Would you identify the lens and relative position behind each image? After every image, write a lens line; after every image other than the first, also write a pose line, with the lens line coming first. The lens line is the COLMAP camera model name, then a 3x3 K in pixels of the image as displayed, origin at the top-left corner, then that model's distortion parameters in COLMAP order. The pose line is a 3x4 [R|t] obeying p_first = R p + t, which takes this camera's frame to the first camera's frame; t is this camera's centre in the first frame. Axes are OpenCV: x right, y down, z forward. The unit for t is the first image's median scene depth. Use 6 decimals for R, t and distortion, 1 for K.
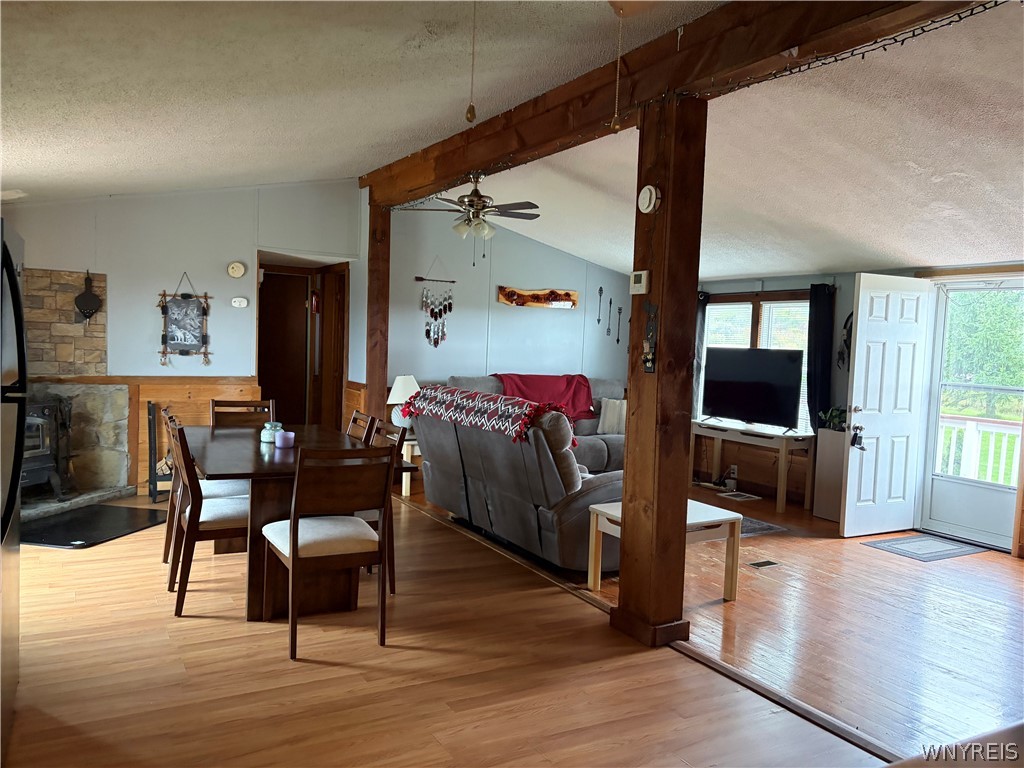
lens RADIAL K [[788.2, 0, 512.0], [0, 788.2, 384.0], [0, 0, 1]] dist [0.007126, -0.002558]
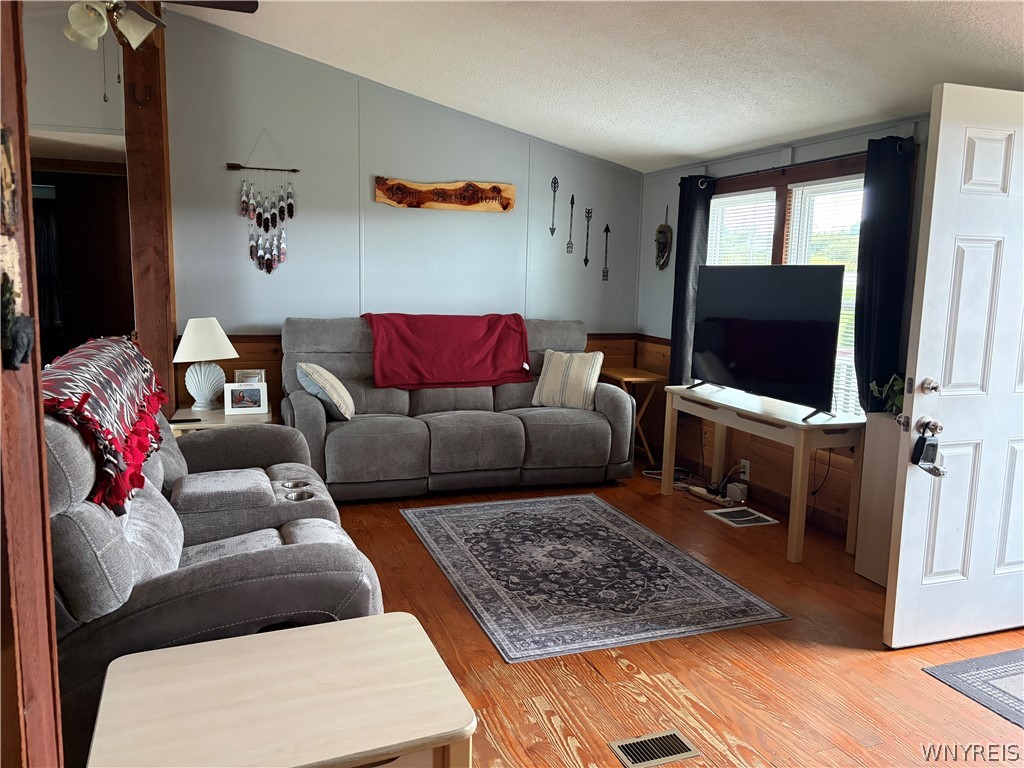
lens RADIAL K [[788.2, 0, 512.0], [0, 788.2, 384.0], [0, 0, 1]] dist [0.007126, -0.002558]
pose [[0.986788, 0.006148, -0.161900, 0.208099], [0.006930, 0.996764, 0.080090, -0.006431], [0.161869, -0.080154, 0.983552, 0.385717]]
